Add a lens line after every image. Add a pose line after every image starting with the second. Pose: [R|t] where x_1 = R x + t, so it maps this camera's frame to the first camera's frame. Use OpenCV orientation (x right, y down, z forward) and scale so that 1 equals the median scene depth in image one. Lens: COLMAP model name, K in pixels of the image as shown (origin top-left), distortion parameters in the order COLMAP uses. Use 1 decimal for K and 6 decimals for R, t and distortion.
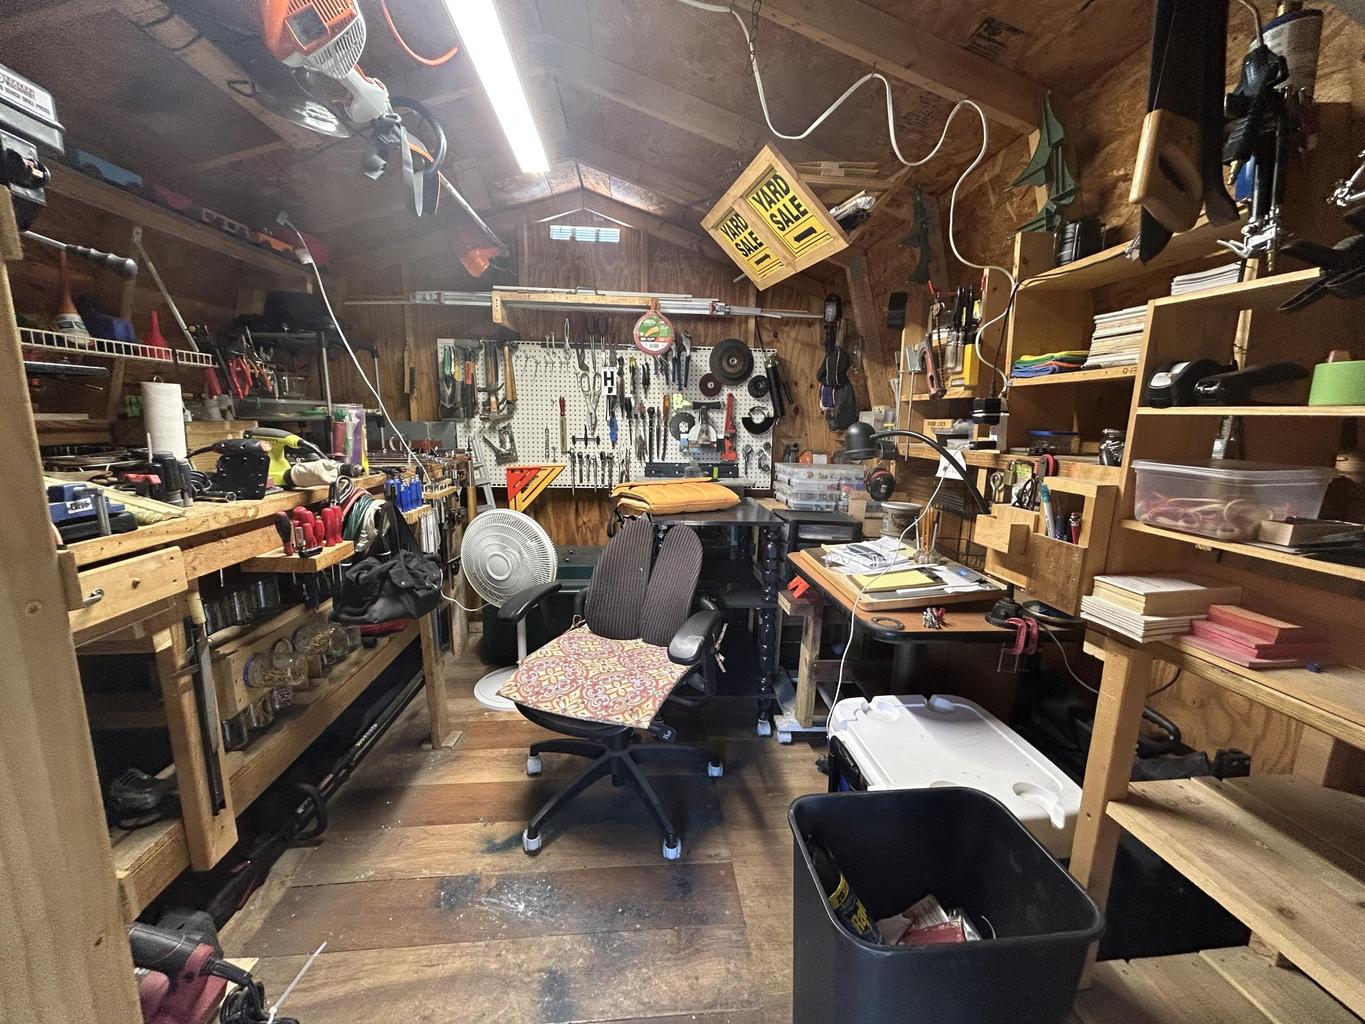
lens RADIAL K [[547.6, 0, 682.5], [0, 547.6, 513.8], [0, 0, 1]] dist [0.001708, 0.000316]
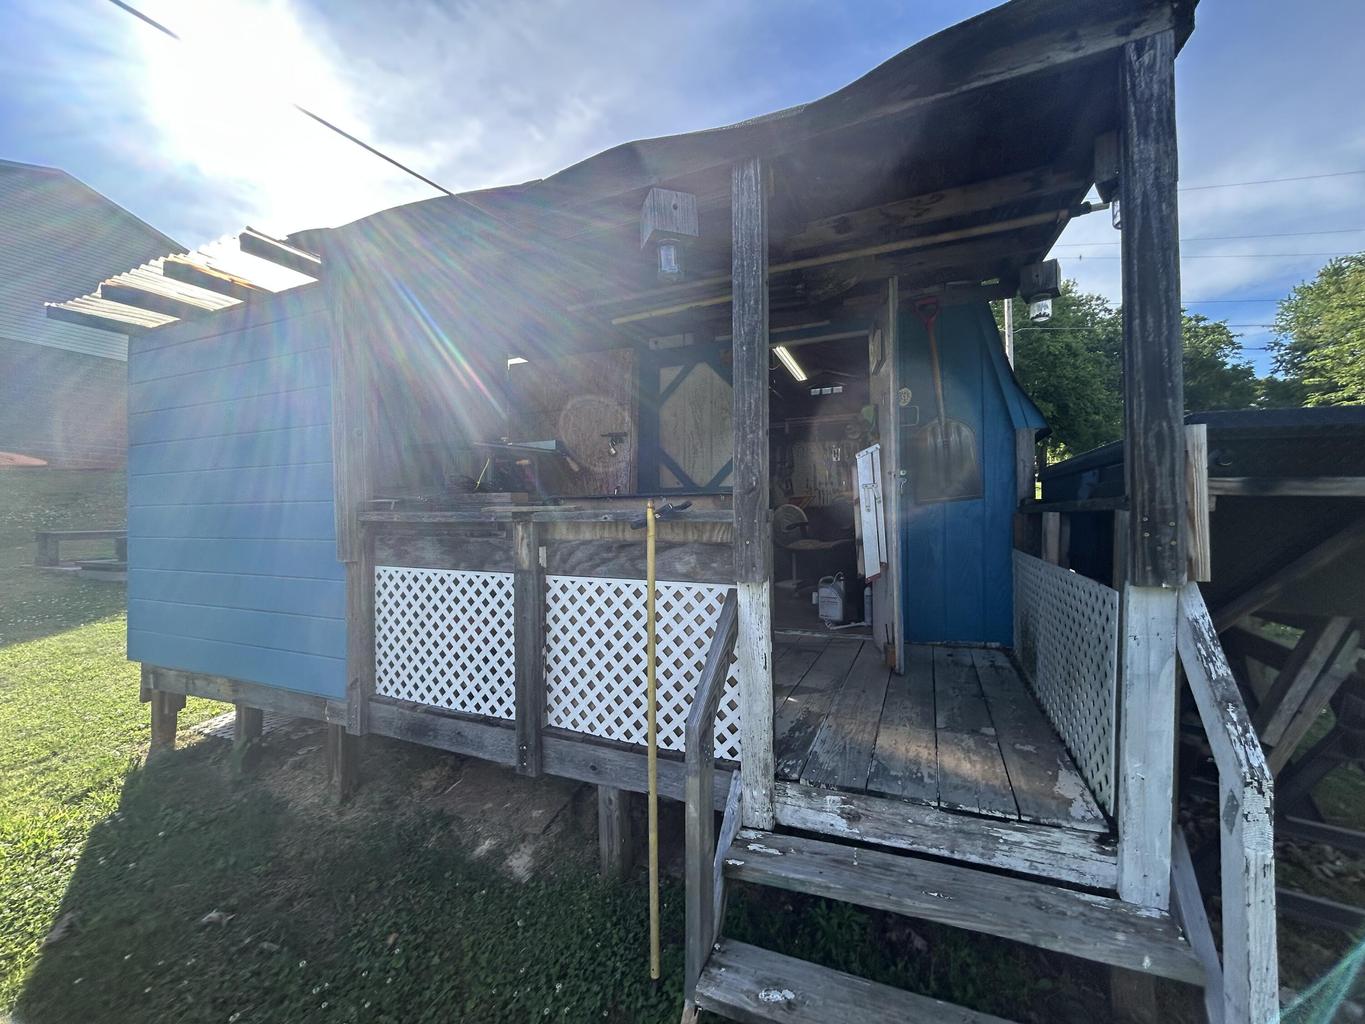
lens RADIAL K [[547.6, 0, 683.6], [0, 547.6, 511.9], [0, 0, 1]] dist [0.001708, 0.000316]
pose [[0.876252, -0.031652, -0.480812, 0.354969], [-0.057655, 0.983784, -0.169837, 0.365794], [0.478391, 0.176542, 0.860218, -1.055255]]
